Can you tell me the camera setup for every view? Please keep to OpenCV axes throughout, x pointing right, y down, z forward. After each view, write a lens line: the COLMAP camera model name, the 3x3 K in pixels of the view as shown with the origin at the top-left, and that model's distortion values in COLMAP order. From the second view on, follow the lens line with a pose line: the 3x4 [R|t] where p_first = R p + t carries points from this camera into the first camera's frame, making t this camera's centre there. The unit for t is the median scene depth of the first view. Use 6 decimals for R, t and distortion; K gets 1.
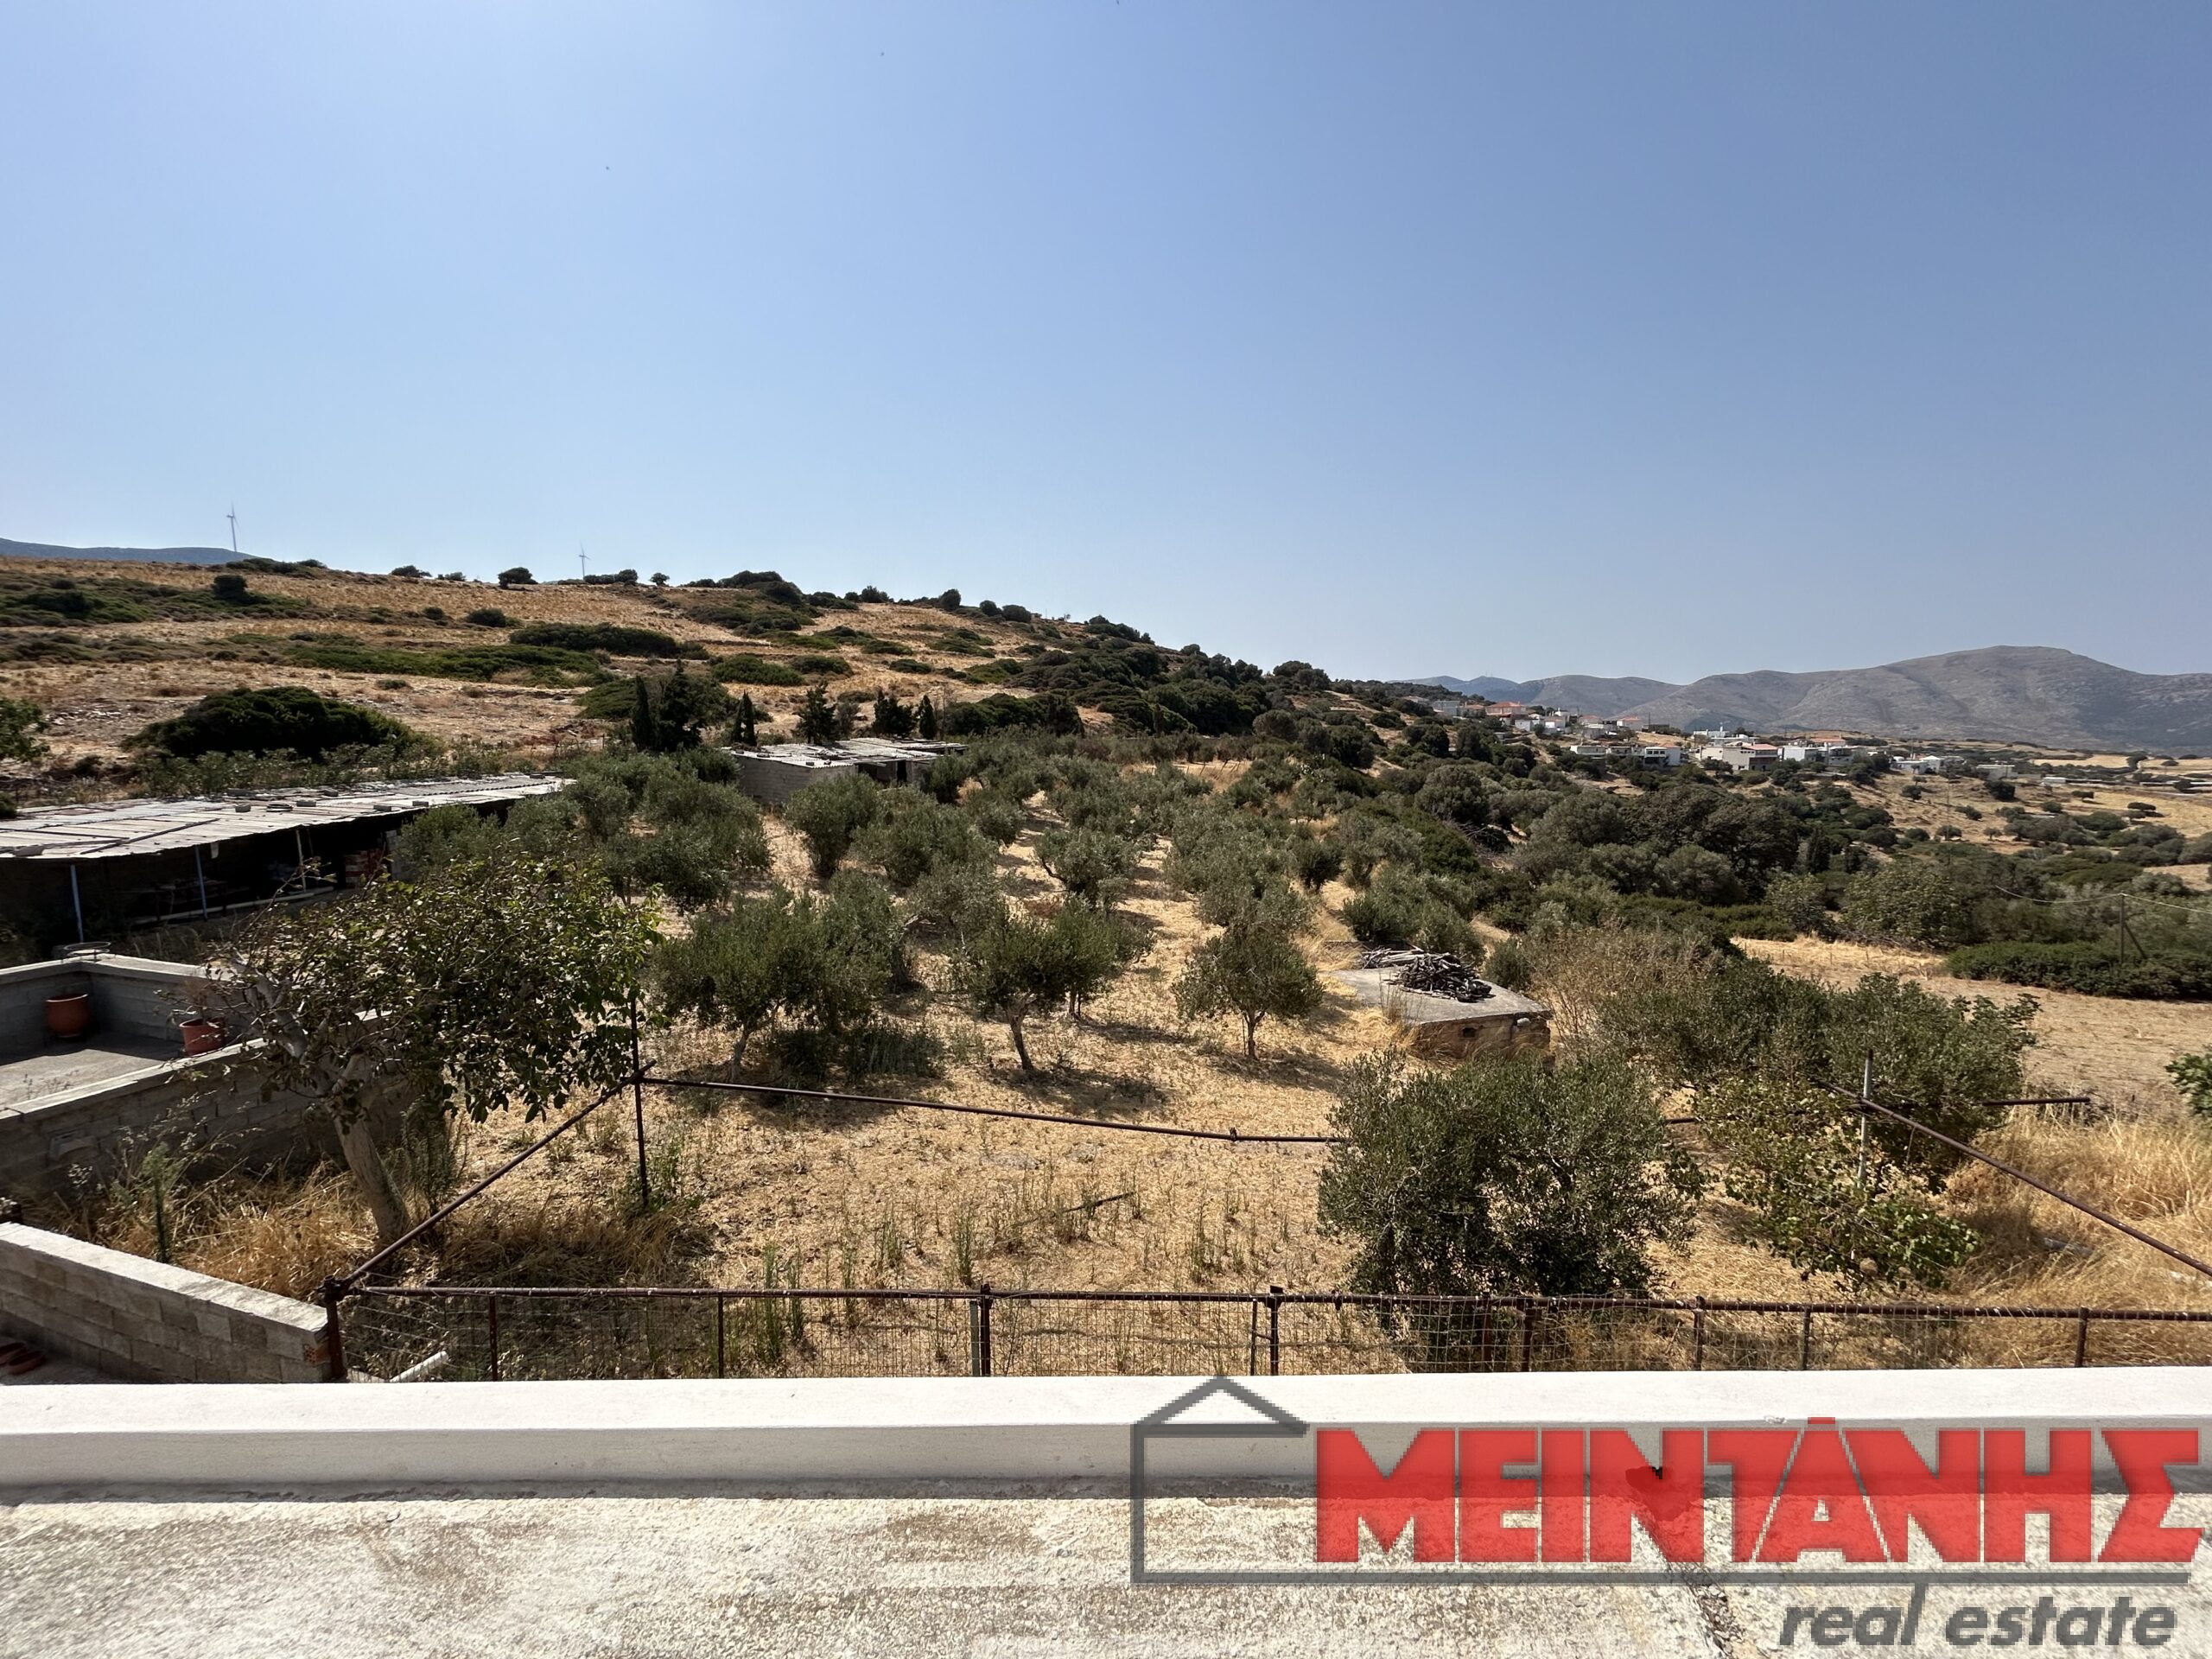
lens RADIAL K [[888.2, 0, 1105.9], [0, 888.2, 823.1], [0, 0, 1]] dist [0.002897, -0.000768]
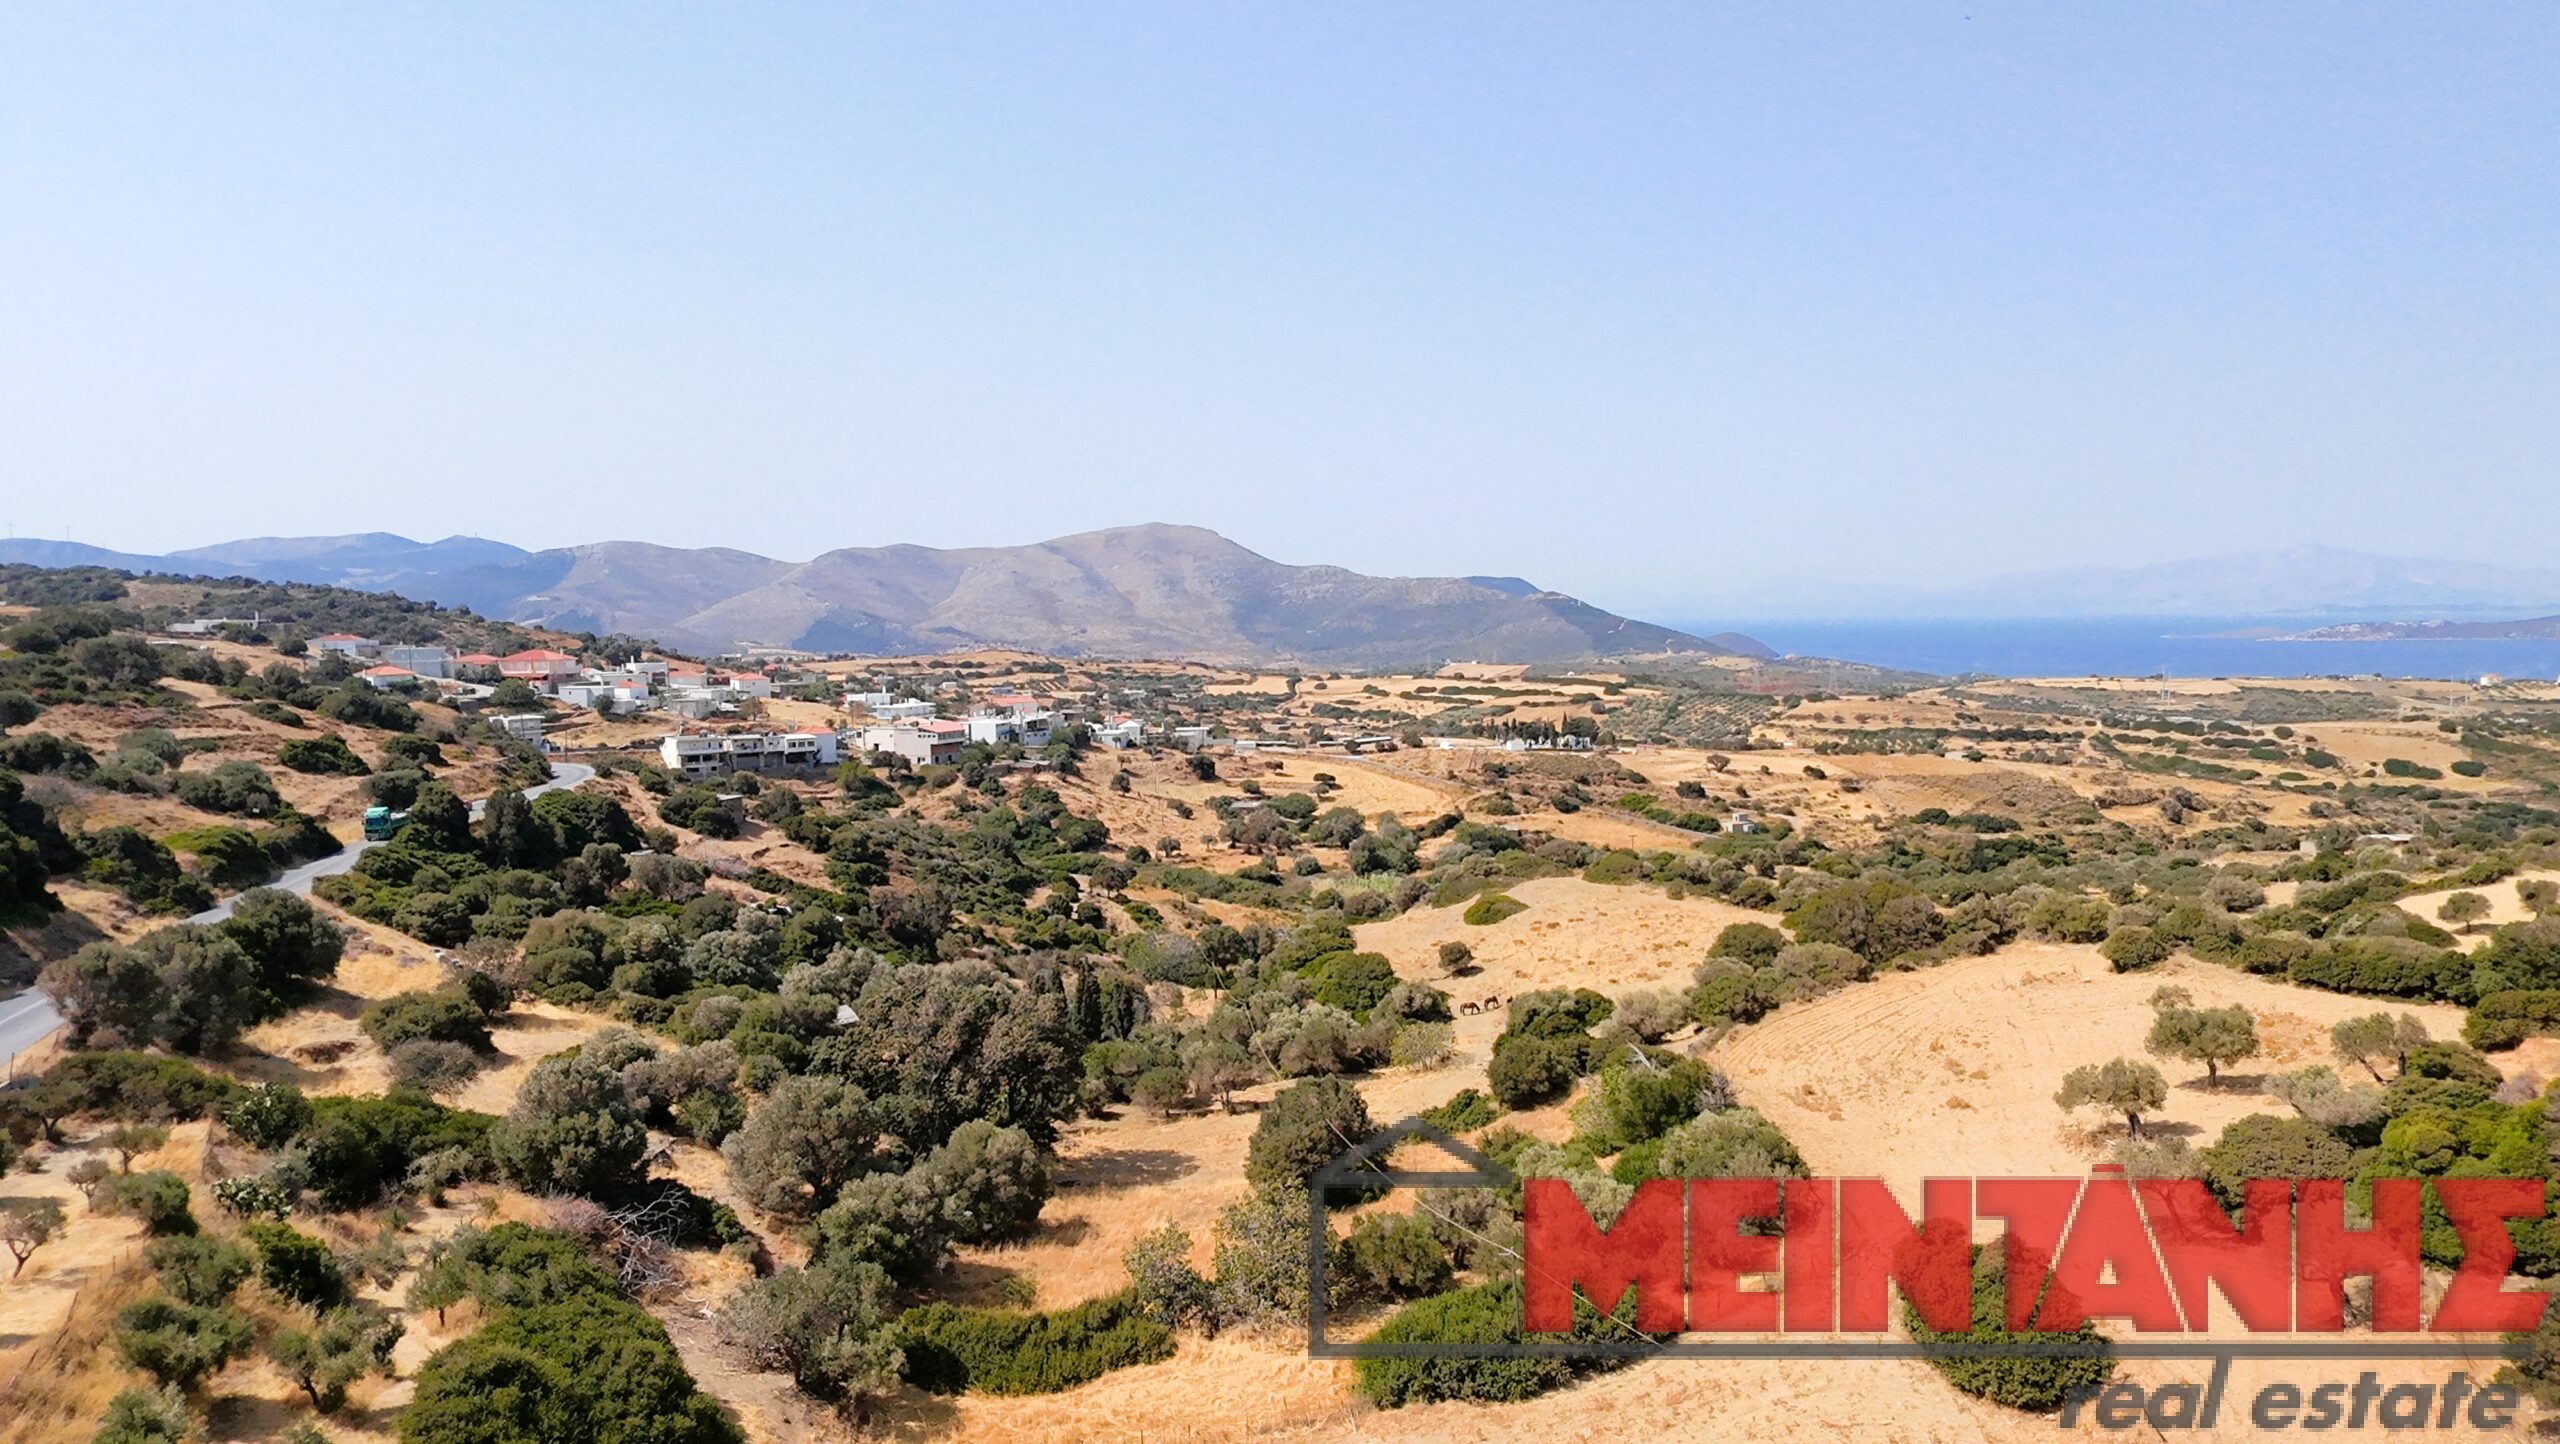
lens RADIAL K [[1629.5, 0, 1293.1], [0, 1629.5, 715.4], [0, 0, 1]] dist [0.007711, -0.001449]
pose [[0.645247, -0.057680, 0.761793, -0.010000], [0.092858, 0.995674, -0.003263, -0.081792], [-0.758310, 0.072845, 0.647812, 0.037010]]
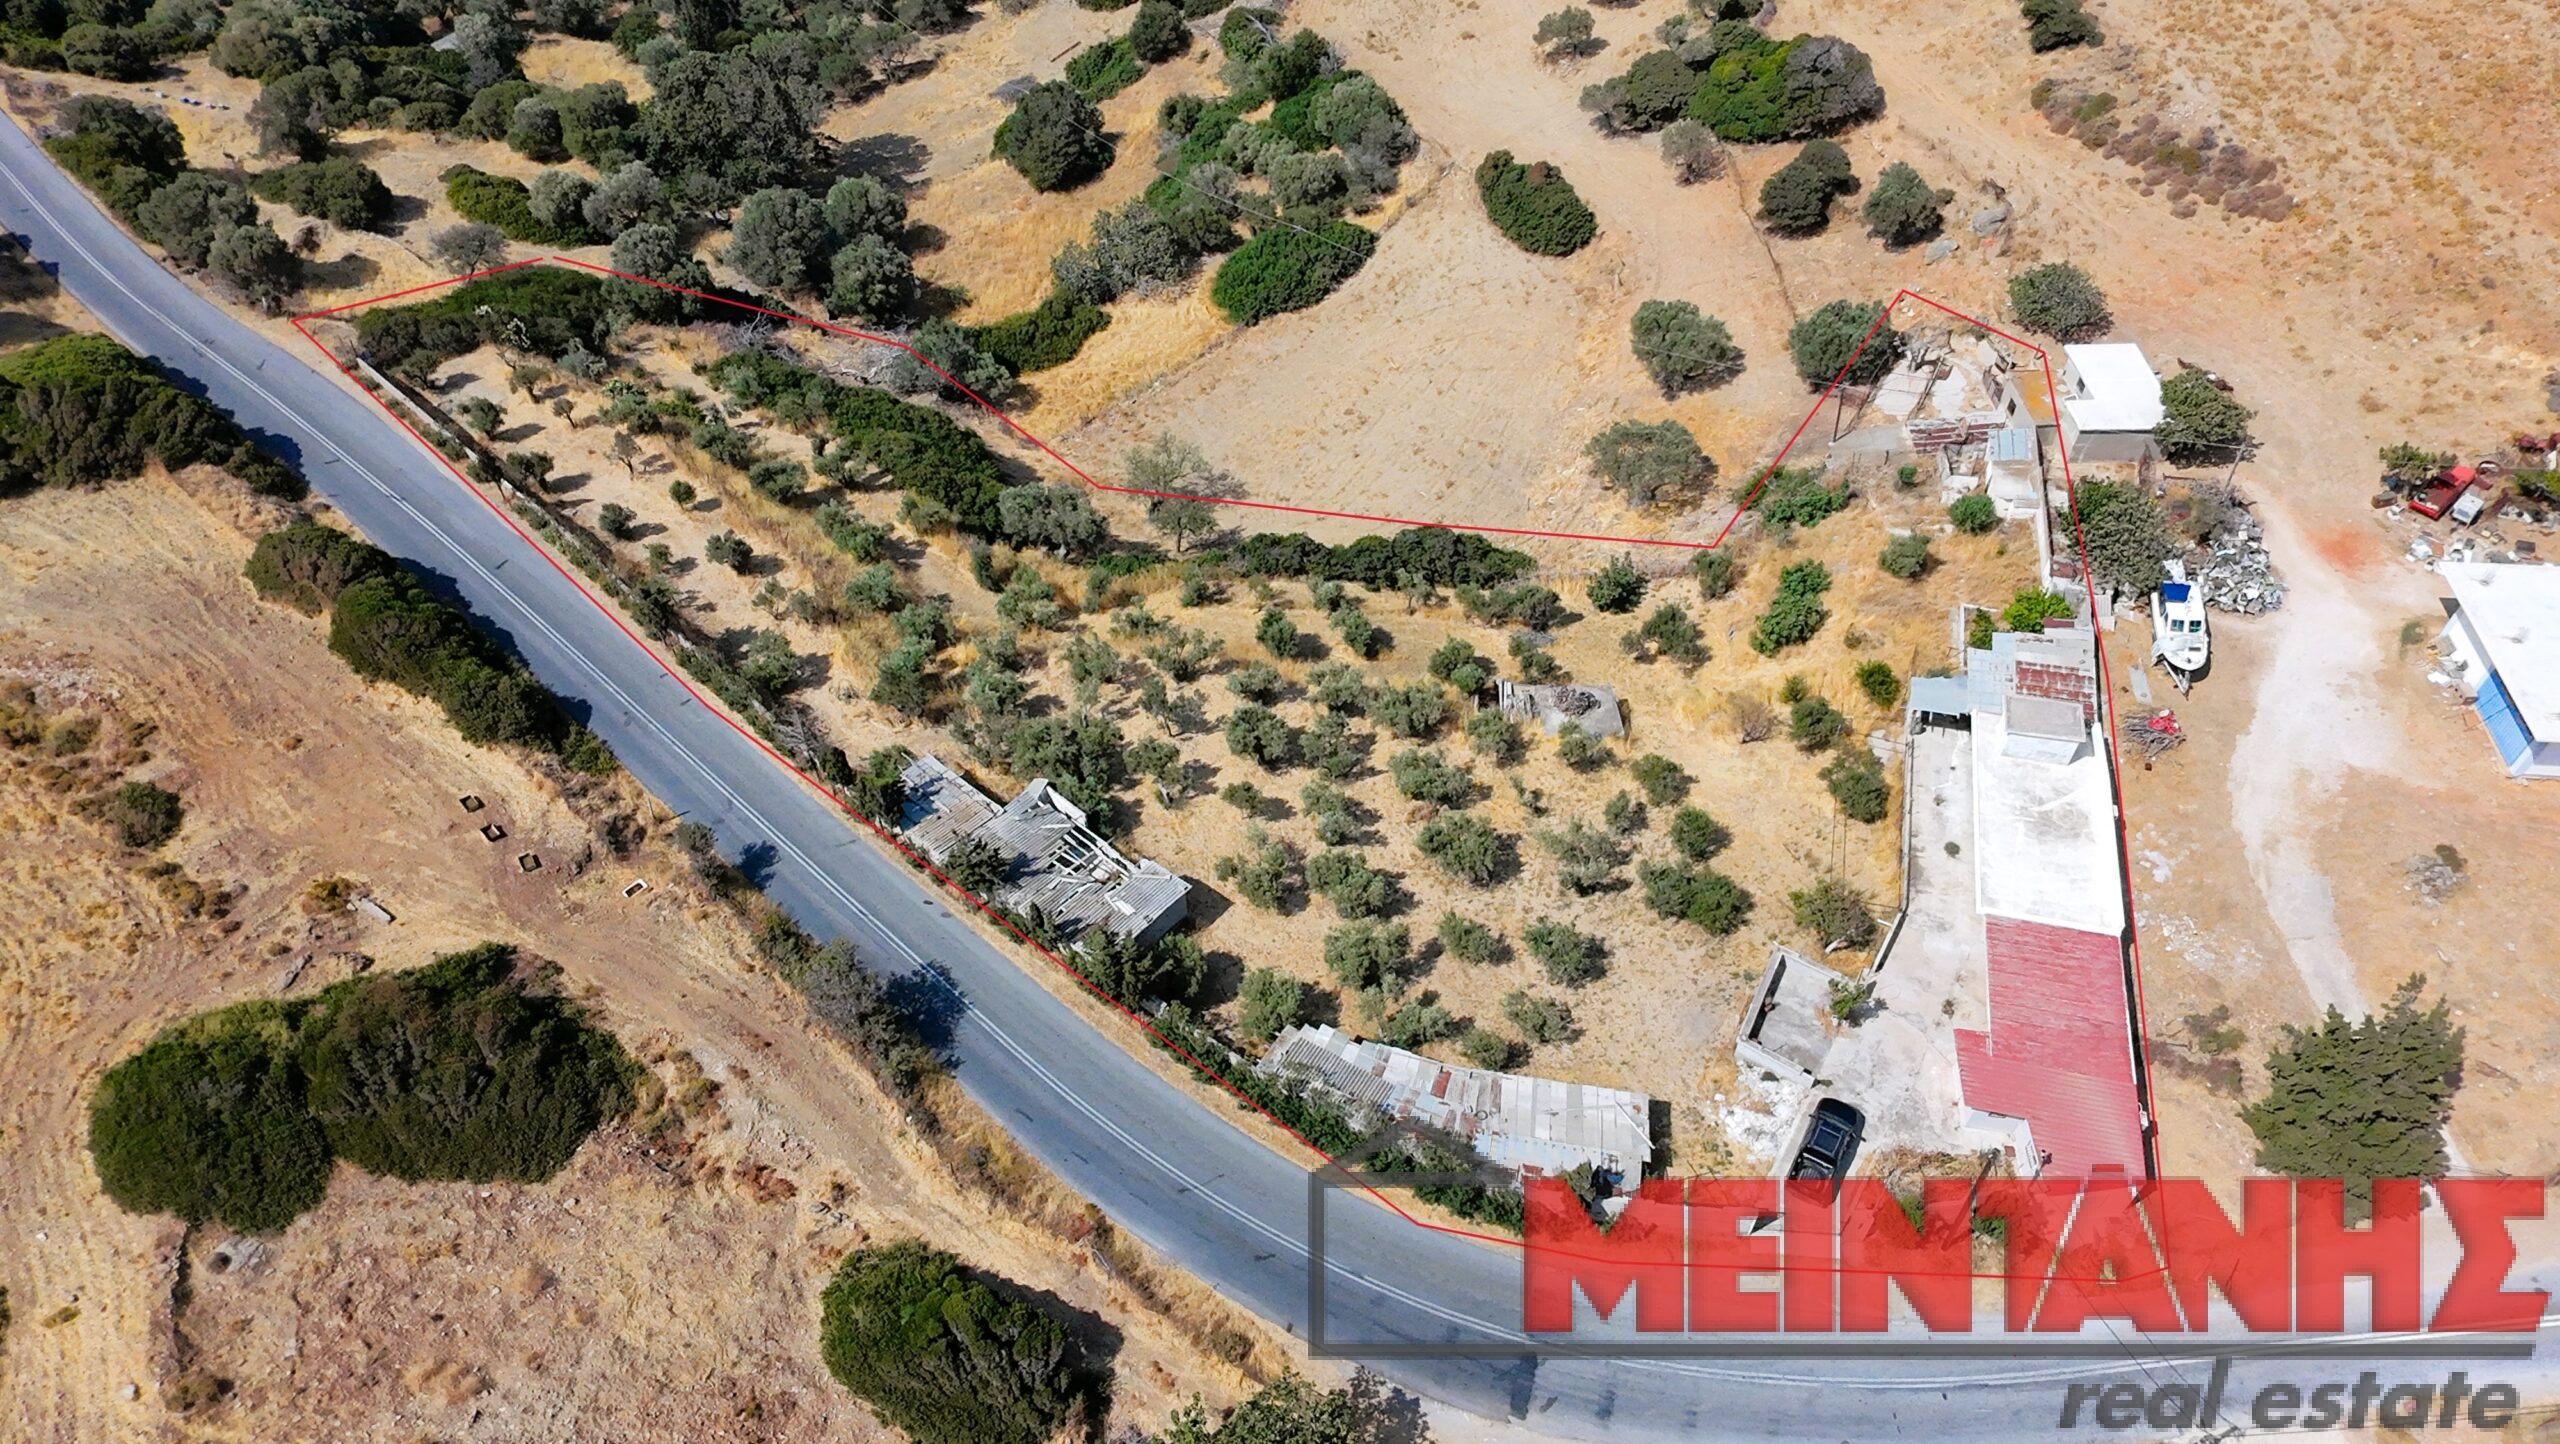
lens RADIAL K [[1629.5, 0, 1283.2], [0, 1629.5, 728.0], [0, 0, 1]] dist [0.007711, -0.001449]
pose [[0.243625, -0.724064, 0.645274, -0.221104], [0.112083, 0.681882, 0.722824, -0.251750], [-0.963371, -0.103774, 0.247278, 0.063182]]
